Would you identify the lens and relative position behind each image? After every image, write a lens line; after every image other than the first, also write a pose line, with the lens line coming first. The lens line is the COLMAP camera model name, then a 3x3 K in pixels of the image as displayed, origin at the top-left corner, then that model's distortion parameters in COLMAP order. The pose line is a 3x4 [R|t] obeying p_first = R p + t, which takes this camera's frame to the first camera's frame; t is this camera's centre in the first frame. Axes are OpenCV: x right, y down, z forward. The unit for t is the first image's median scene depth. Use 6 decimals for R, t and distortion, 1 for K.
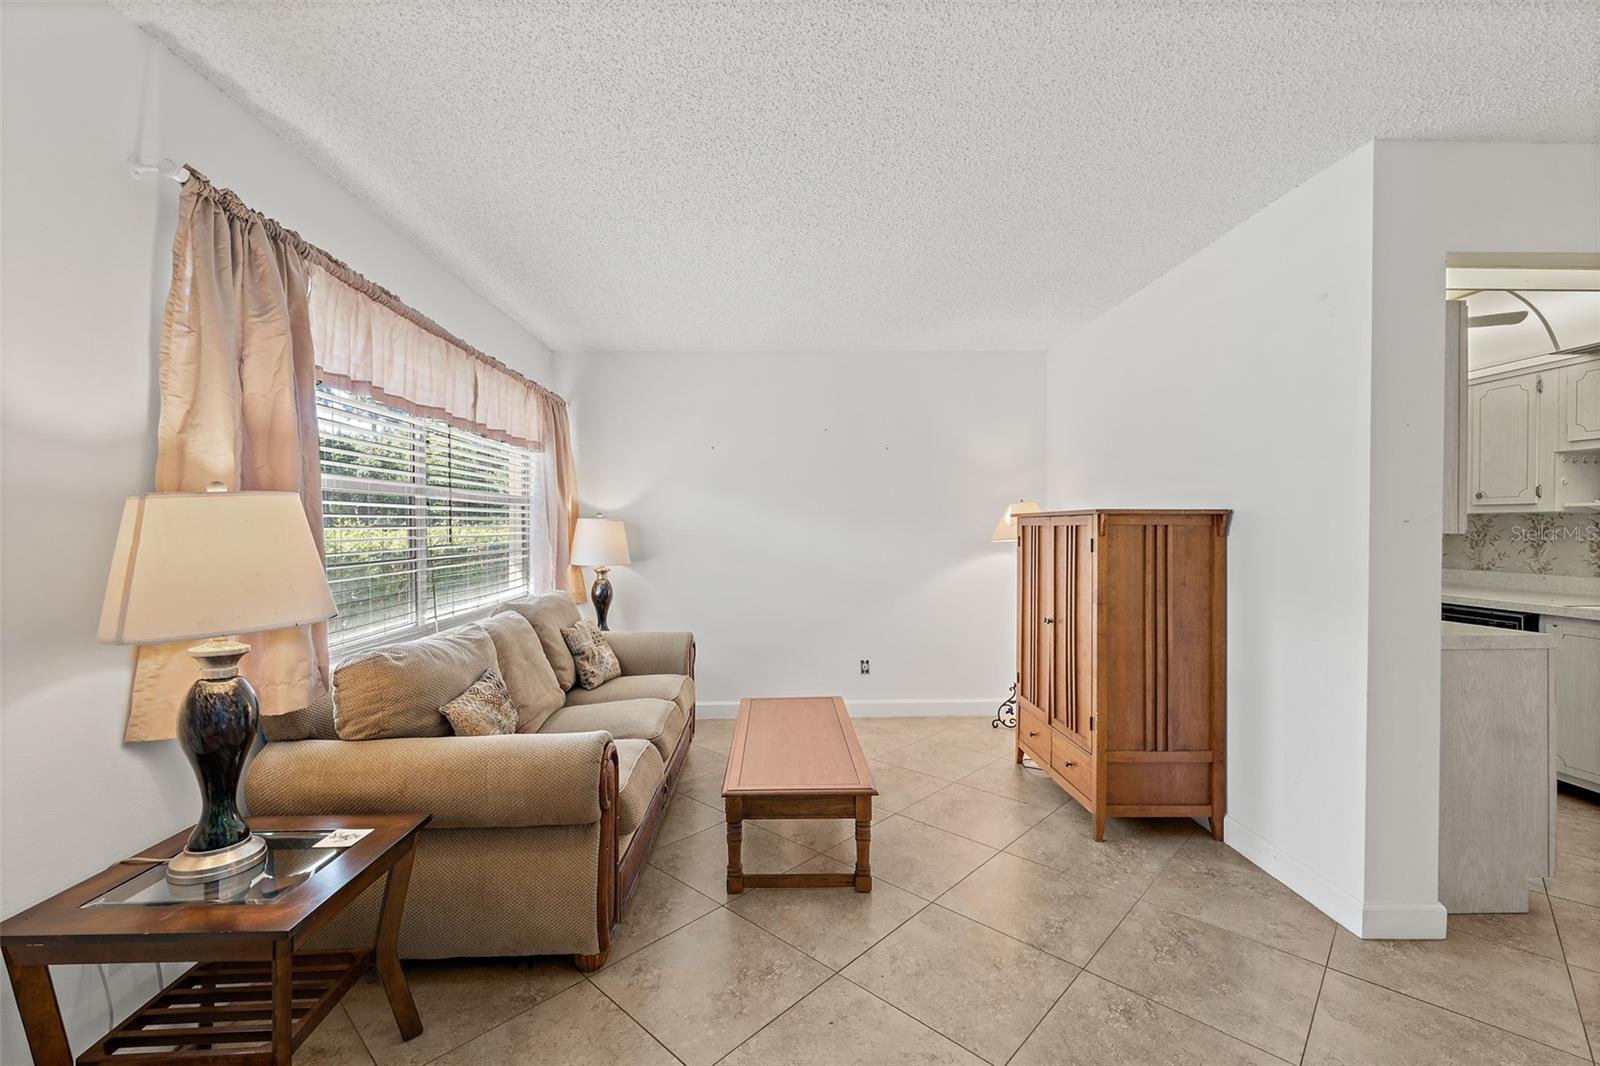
lens RADIAL K [[678.0, 0, 795.1], [0, 678.0, 532.4], [0, 0, 1]] dist [0.001973, 0.001183]
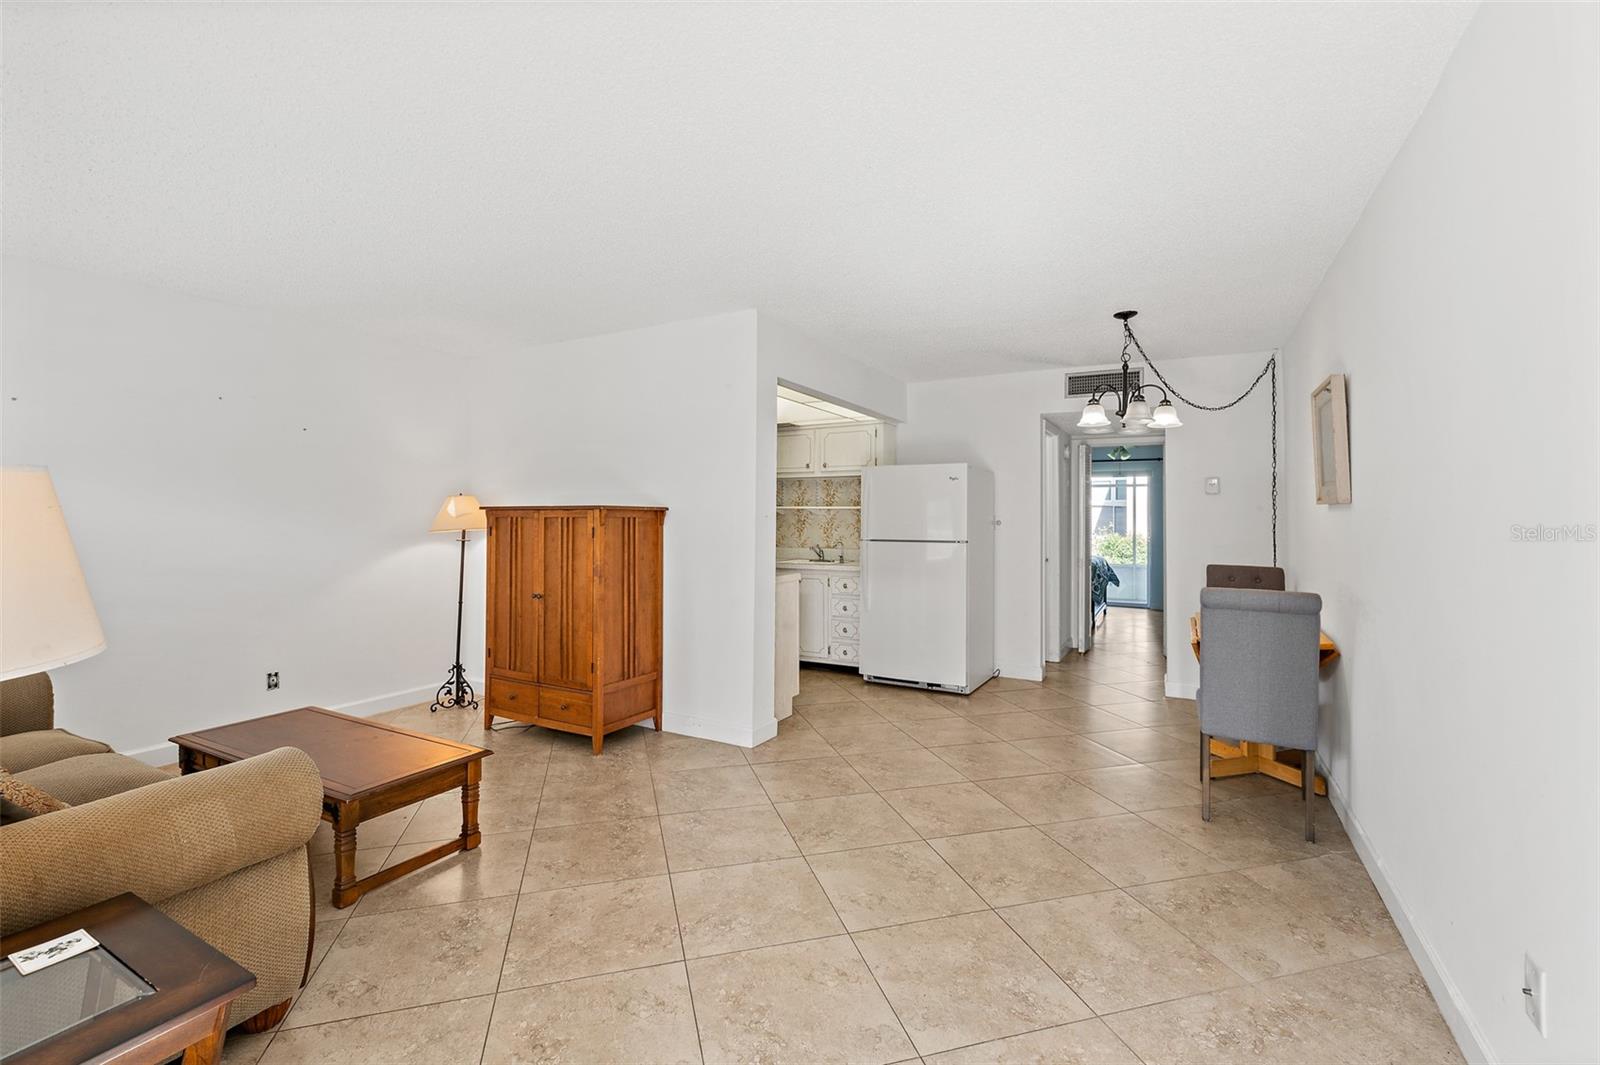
lens RADIAL K [[686.7, 0, 802.0], [0, 686.7, 512.6], [0, 0, 1]] dist [0.000775, 0.000118]
pose [[0.504883, 0.011280, 0.863114, -0.516286], [0.002383, 0.999893, -0.014461, 0.000547], [-0.863184, 0.009358, 0.504802, -0.028095]]
